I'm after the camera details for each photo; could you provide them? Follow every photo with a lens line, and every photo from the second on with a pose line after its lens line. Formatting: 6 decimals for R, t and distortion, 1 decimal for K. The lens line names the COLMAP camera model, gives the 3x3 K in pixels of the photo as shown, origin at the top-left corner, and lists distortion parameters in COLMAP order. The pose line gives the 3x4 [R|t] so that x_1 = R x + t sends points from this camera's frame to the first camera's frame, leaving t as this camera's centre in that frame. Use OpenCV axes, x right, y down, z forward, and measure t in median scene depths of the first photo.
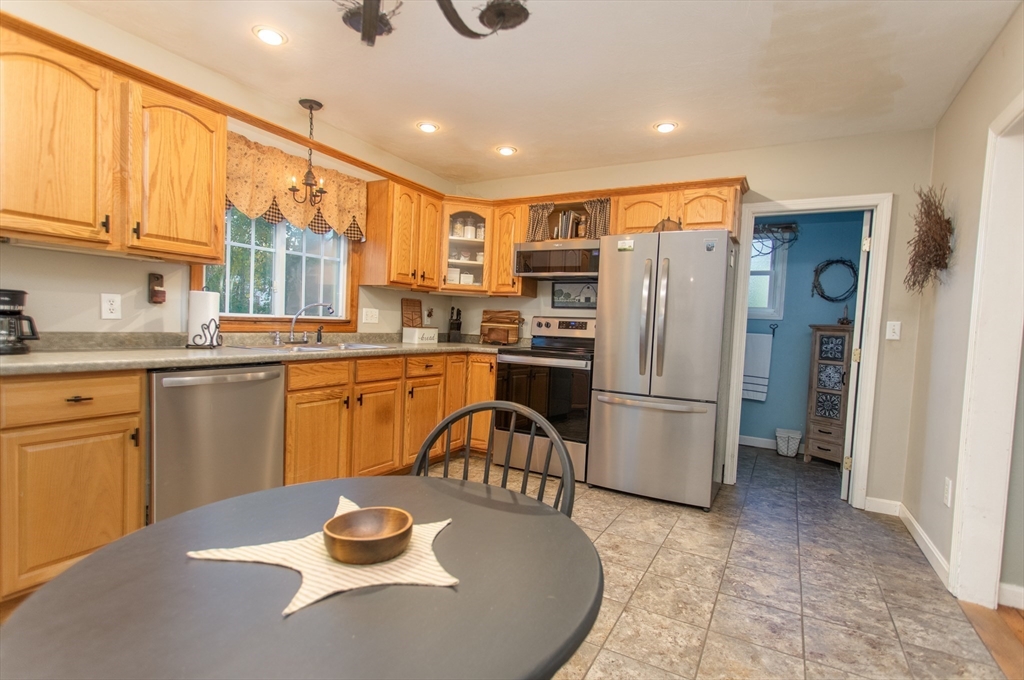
lens RADIAL K [[486.2, 0, 510.5], [0, 486.2, 347.1], [0, 0, 1]] dist [0.008802, 0.000966]
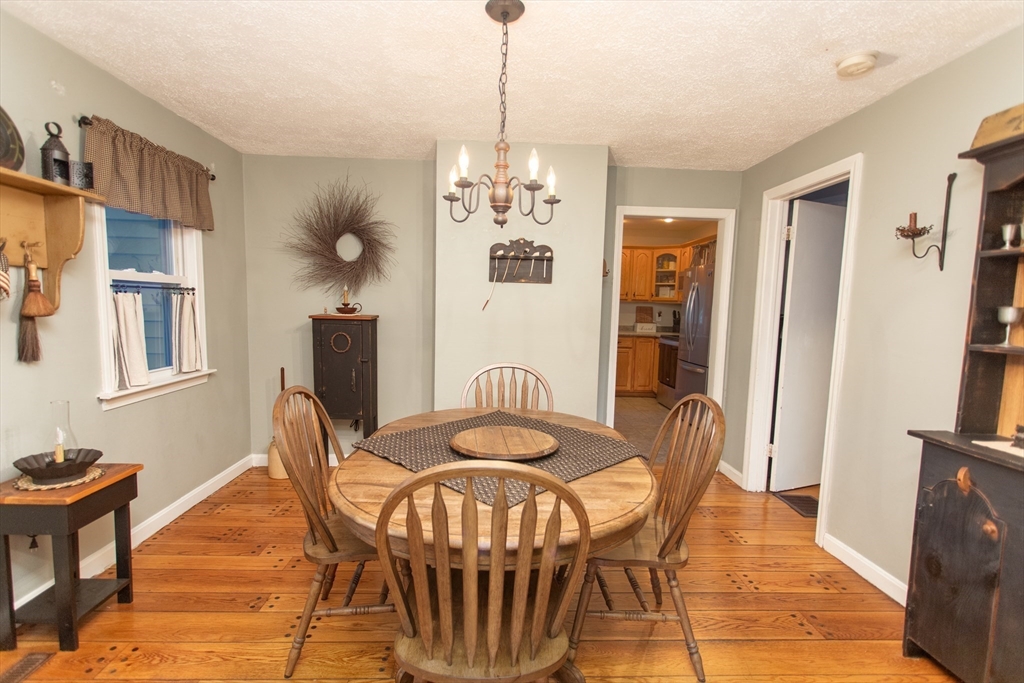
lens RADIAL K [[486.2, 0, 510.5], [0, 486.2, 348.6], [0, 0, 1]] dist [0.008802, 0.000966]
pose [[0.524052, 0.051286, -0.850141, 1.234036], [-0.042040, 0.998526, 0.034323, 0.015104], [0.850648, 0.017753, 0.525436, -0.387504]]
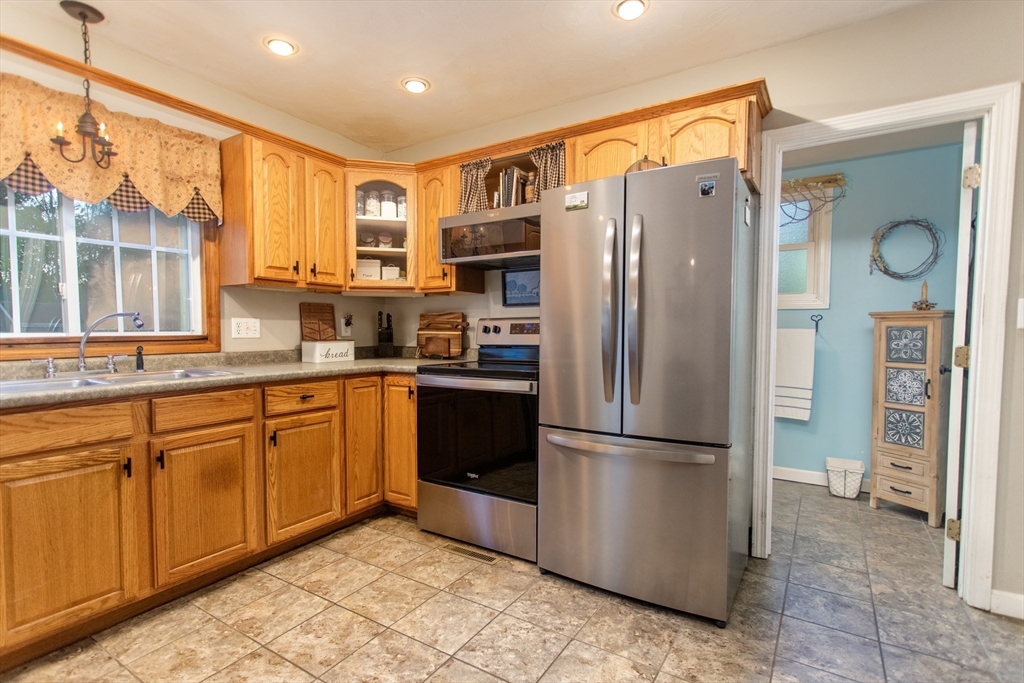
lens RADIAL K [[489.5, 0, 507.9], [0, 489.5, 352.0], [0, 0, 1]] dist [0.010246, 0.000043]
pose [[0.997419, -0.041774, -0.058404, 0.156184], [0.041592, 0.999125, -0.004319, -0.009720], [0.058533, 0.001879, 0.998284, 0.310638]]
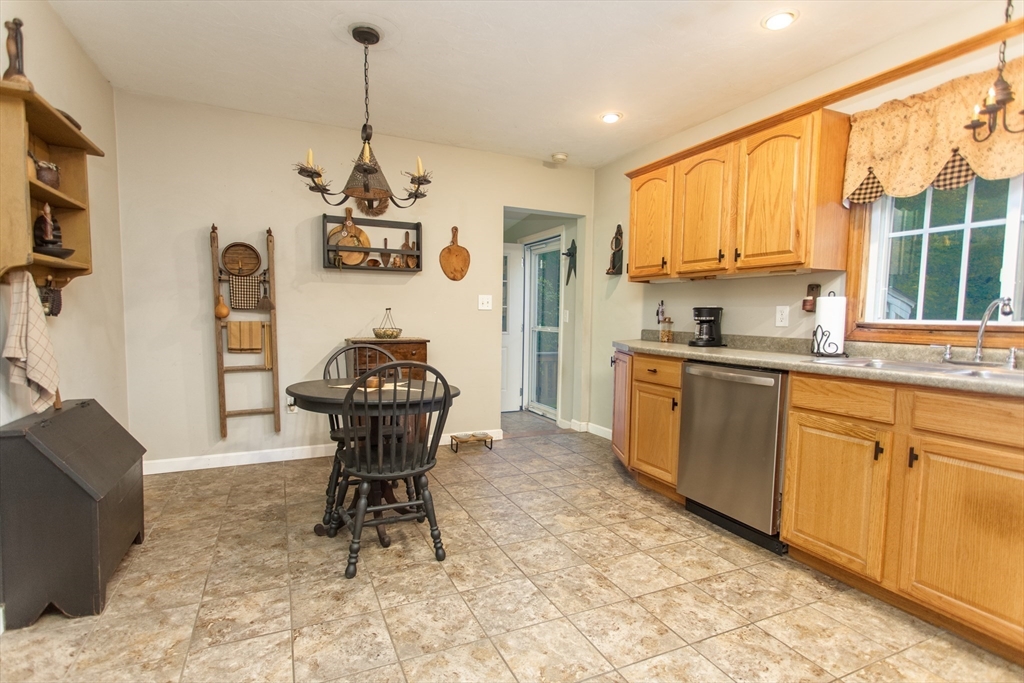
lens RADIAL K [[499.9, 0, 508.2], [0, 499.9, 350.4], [0, 0, 1]] dist [0.007719, 0.000069]
pose [[-0.575981, 0.010787, -0.817392, 0.387929], [-0.080126, 0.994353, 0.069584, -0.020420], [0.813527, 0.105574, -0.571864, 0.767284]]
